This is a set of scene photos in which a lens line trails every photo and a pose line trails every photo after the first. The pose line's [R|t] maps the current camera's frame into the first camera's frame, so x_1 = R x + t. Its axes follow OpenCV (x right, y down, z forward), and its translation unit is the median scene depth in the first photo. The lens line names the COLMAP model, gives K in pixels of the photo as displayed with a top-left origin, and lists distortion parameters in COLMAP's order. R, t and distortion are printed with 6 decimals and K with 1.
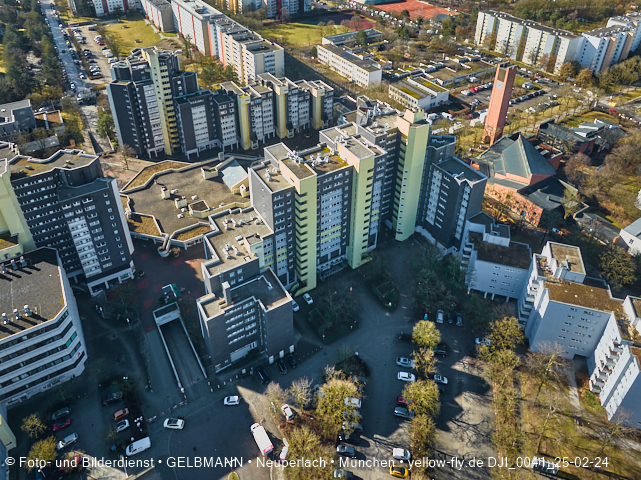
lens RADIAL K [[464.8, 0, 321.3], [0, 464.8, 128.4], [0, 0, 1]] dist [-0.034692, 0.005268]
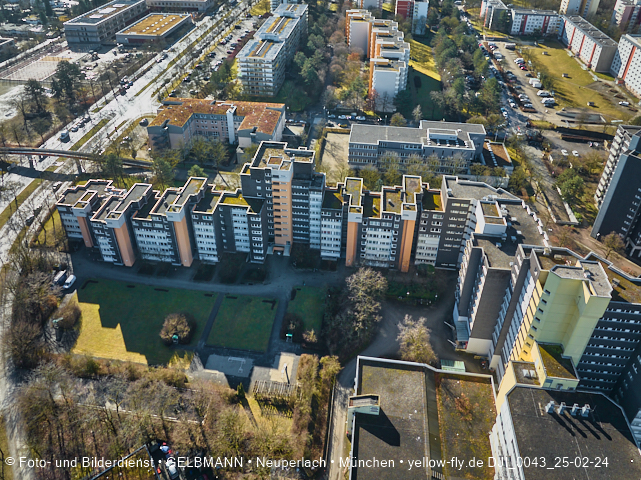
lens RADIAL K [[464.8, 0, 321.3], [0, 464.8, 128.4], [0, 0, 1]] dist [-0.034692, 0.005268]
pose [[0.775559, 0.310178, -0.549816, -0.616320], [-0.319287, 0.944084, 0.082225, -0.048472], [0.544577, 0.111779, 0.831229, 0.100401]]
